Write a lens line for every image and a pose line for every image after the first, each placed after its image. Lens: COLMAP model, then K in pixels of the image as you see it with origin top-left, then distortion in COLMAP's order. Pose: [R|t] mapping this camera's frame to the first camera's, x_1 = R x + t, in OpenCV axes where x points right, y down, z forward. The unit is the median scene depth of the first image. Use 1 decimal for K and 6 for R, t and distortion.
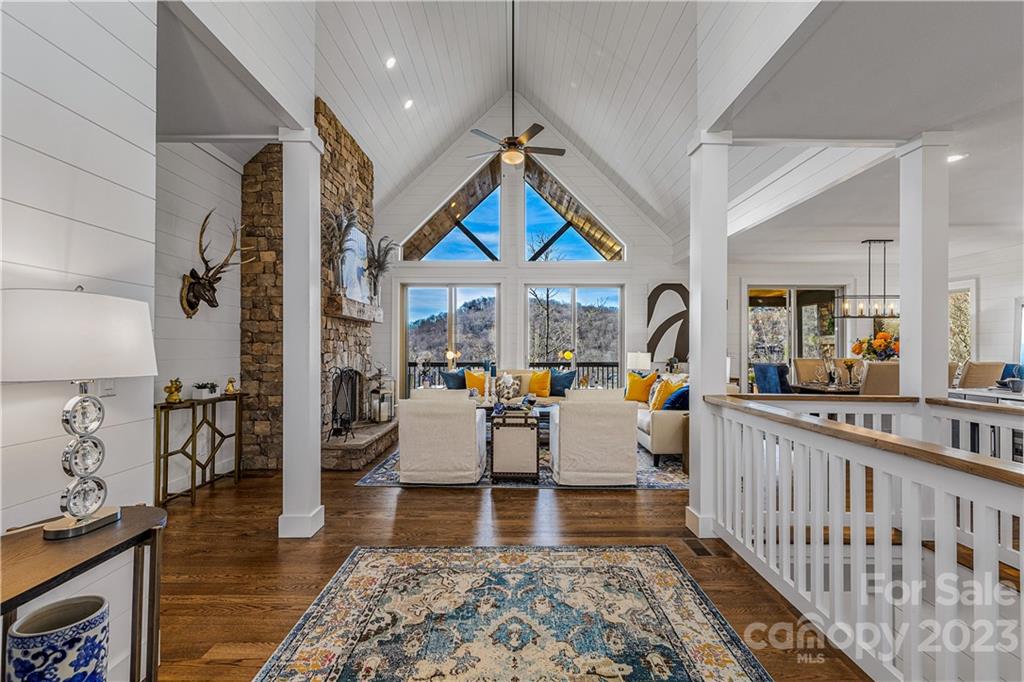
lens RADIAL K [[479.9, 0, 512.0], [0, 479.9, 341.0], [0, 0, 1]] dist [0.002903, -0.000508]
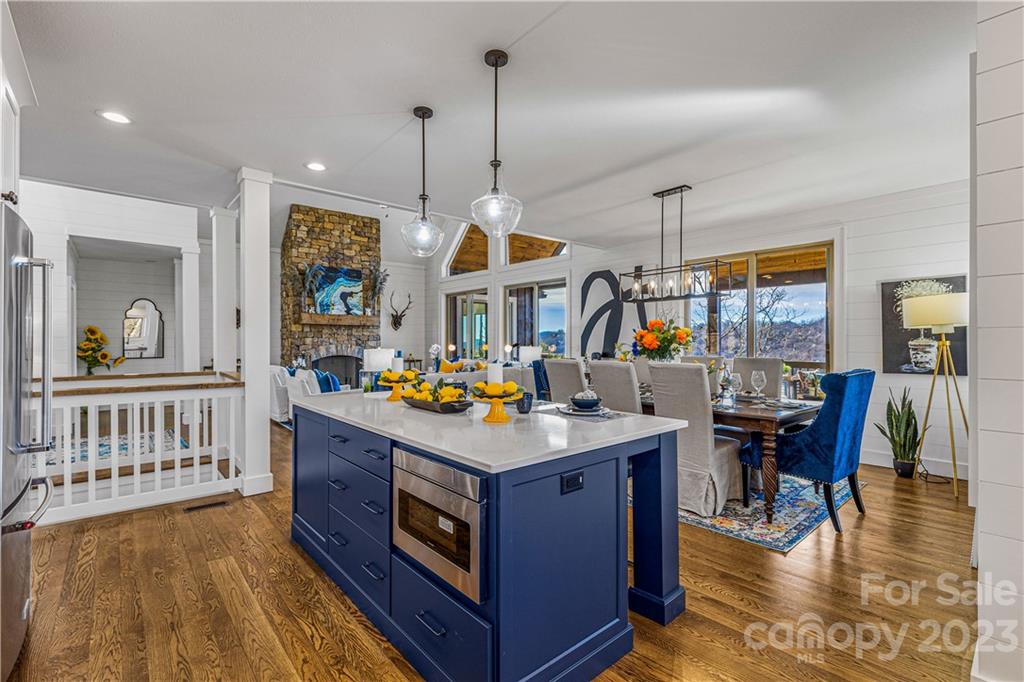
lens RADIAL K [[465.9, 0, 512.0], [0, 465.9, 341.0], [0, 0, 1]] dist [0.007815, -0.000527]
pose [[0.646668, -0.004080, -0.762761, 1.609937], [0.012517, 0.999908, 0.005263, 0.011691], [0.762669, -0.012951, 0.646659, 0.530476]]
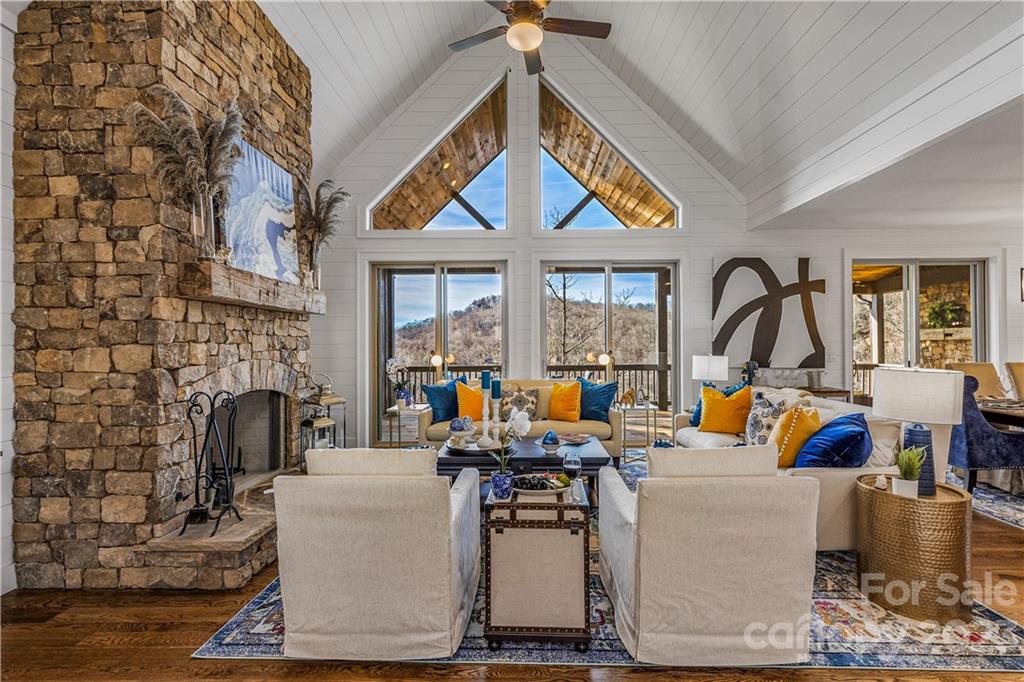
lens RADIAL K [[465.9, 0, 512.0], [0, 465.9, 341.0], [0, 0, 1]] dist [0.007815, -0.000527]
pose [[0.999760, -0.008246, -0.020298, -0.006633], [0.008362, 0.999949, 0.005656, -0.004402], [0.020250, -0.005824, 0.999778, 0.531514]]
